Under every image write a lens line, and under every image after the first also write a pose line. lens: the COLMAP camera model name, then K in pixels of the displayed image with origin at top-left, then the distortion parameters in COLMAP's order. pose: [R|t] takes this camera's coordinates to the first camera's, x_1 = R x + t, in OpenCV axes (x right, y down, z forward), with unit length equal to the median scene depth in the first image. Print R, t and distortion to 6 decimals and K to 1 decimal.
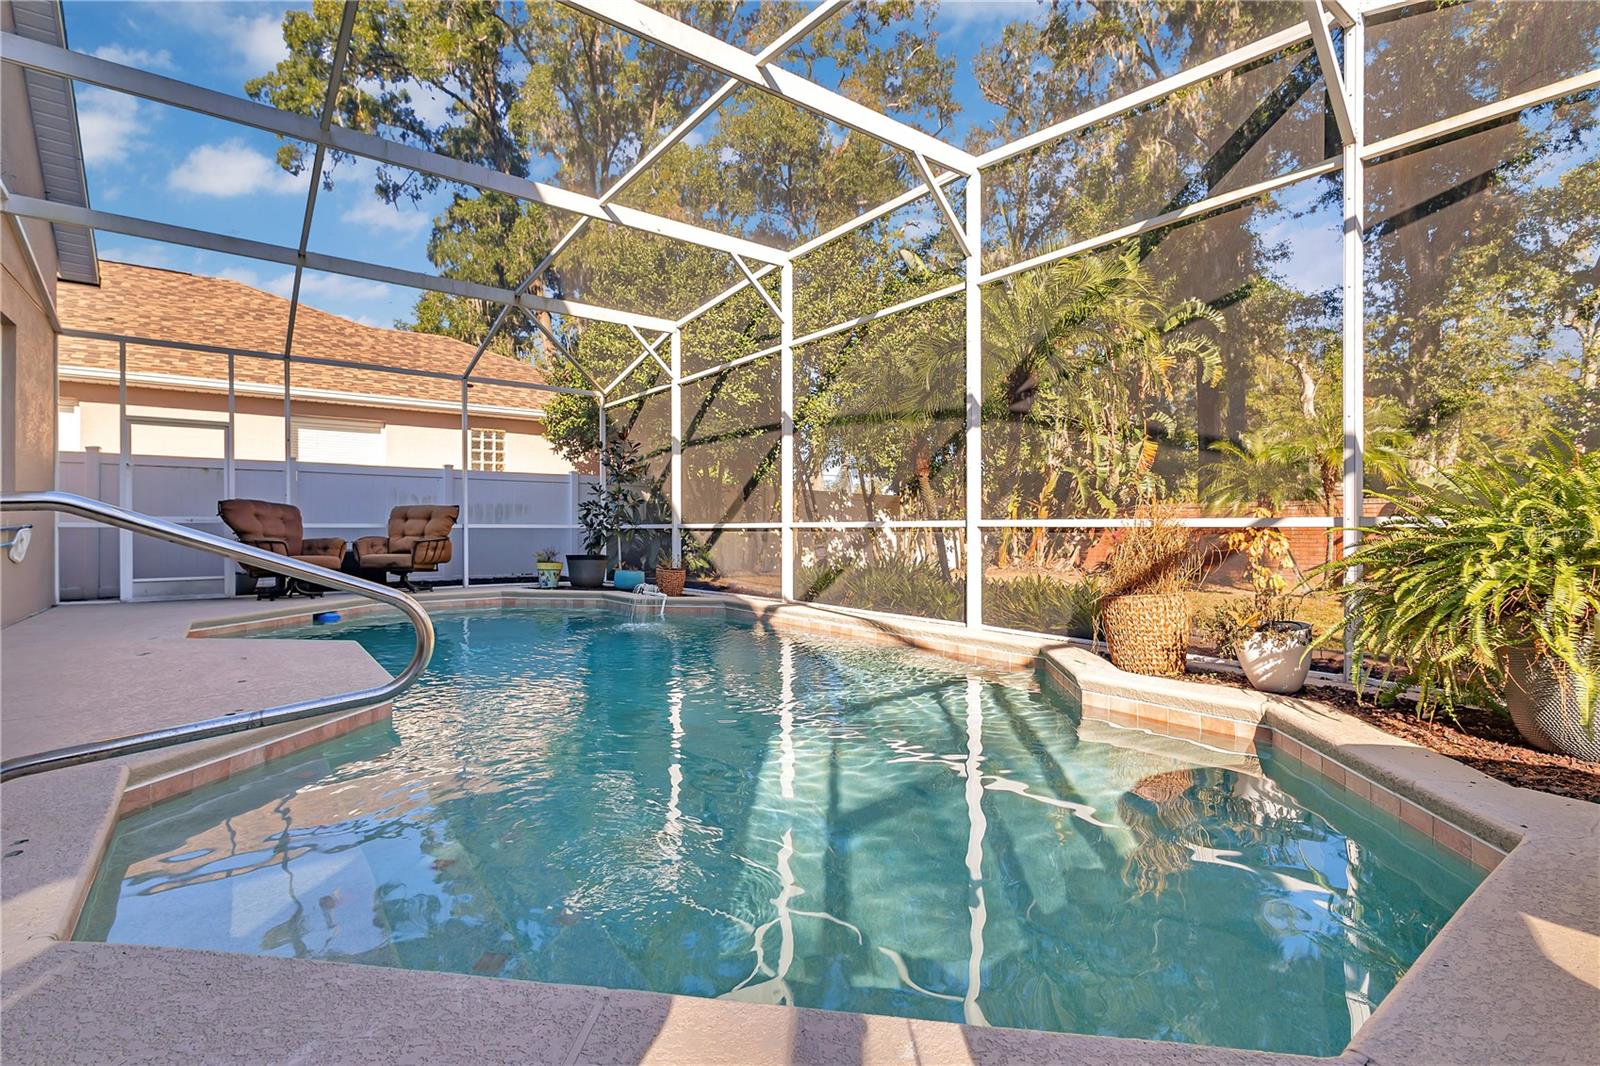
lens RADIAL K [[739.3, 0, 803.6], [0, 739.3, 528.5], [0, 0, 1]] dist [0.006309, -0.001631]
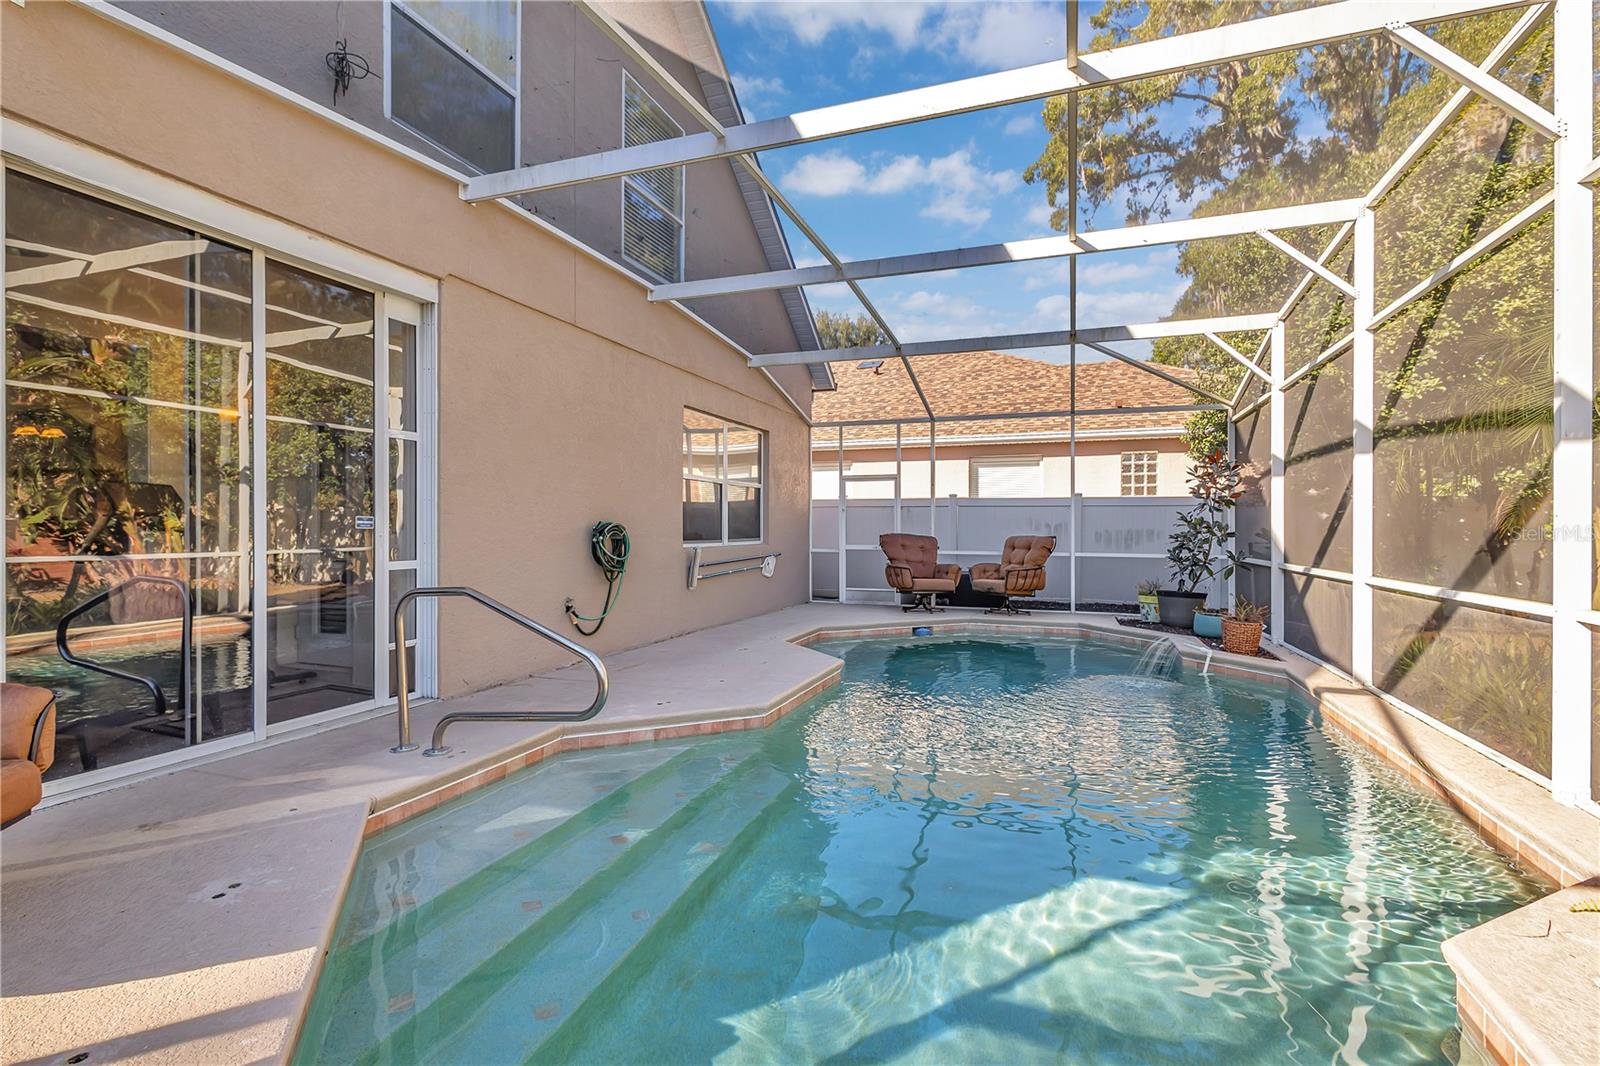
lens RADIAL K [[739.3, 0, 804.3], [0, 739.3, 530.4], [0, 0, 1]] dist [0.006309, -0.001631]
pose [[0.533459, 0.004911, -0.845812, 0.251824], [-0.004868, 0.999984, 0.002737, -0.043088], [0.845812, 0.002657, 0.533475, 0.139032]]
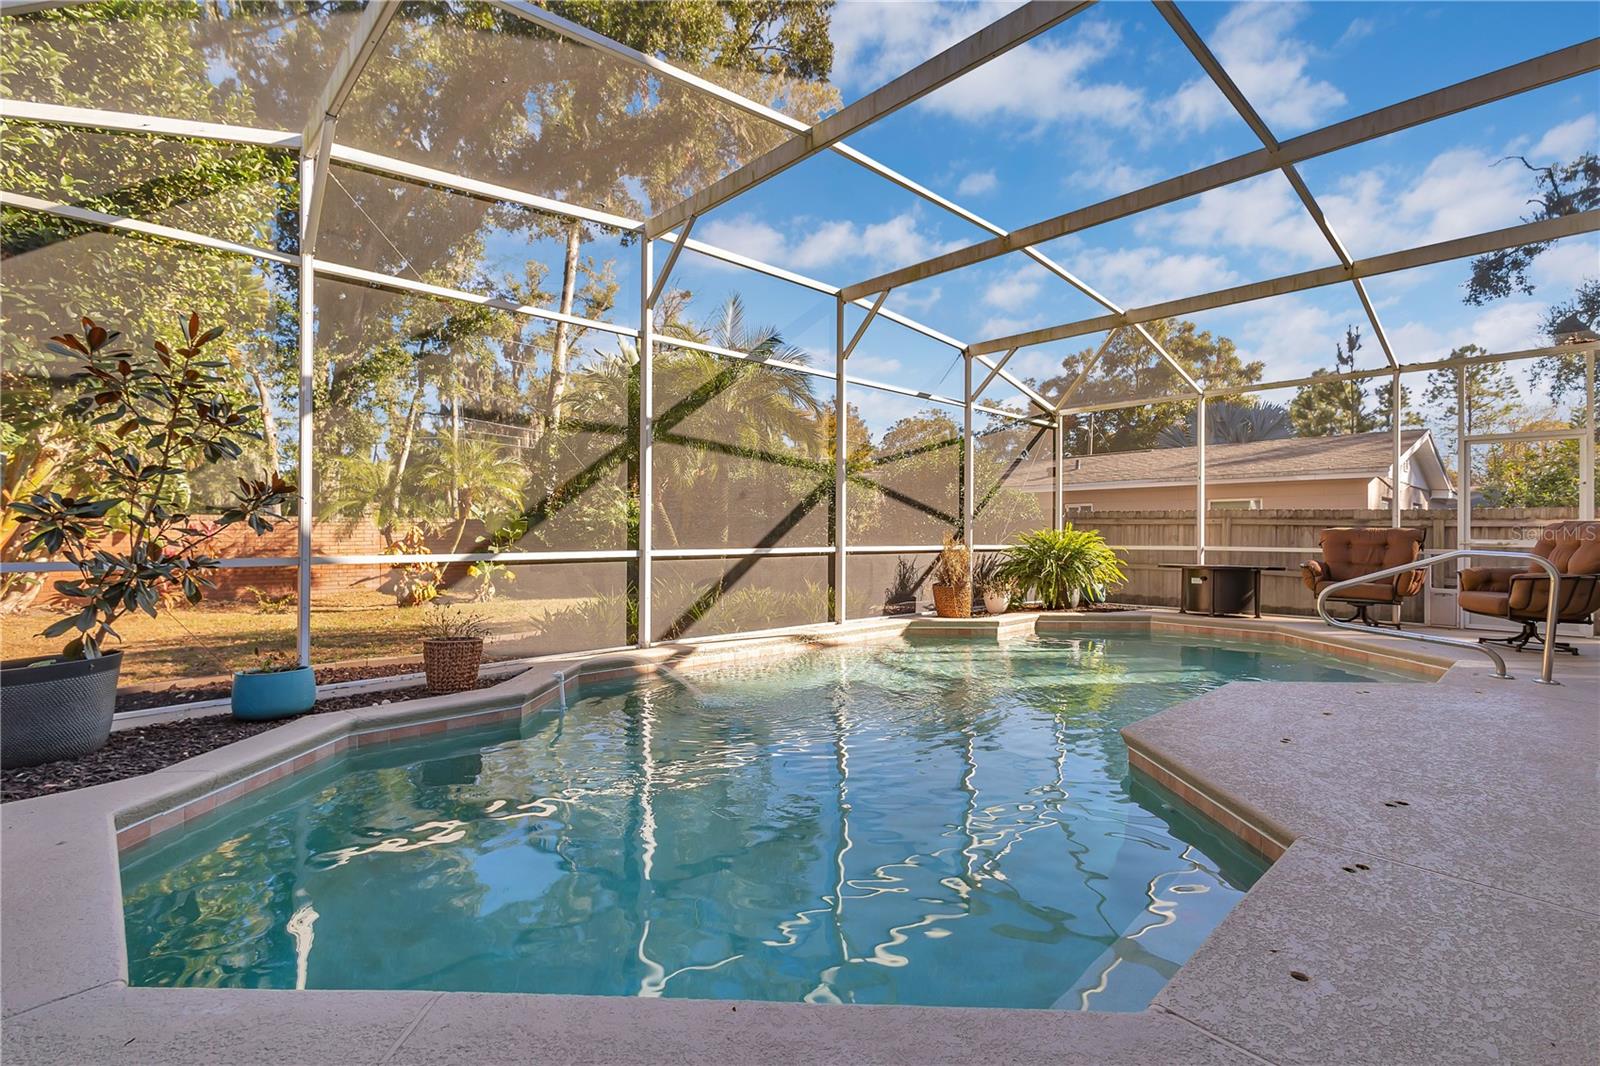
lens RADIAL K [[739.3, 0, 798.6], [0, 739.3, 532.2], [0, 0, 1]] dist [0.006309, -0.001631]
pose [[-0.105404, 0.004188, 0.994421, -0.890632], [0.005538, 0.999978, -0.003624, -0.022505], [-0.994414, 0.005125, -0.105425, 0.978764]]
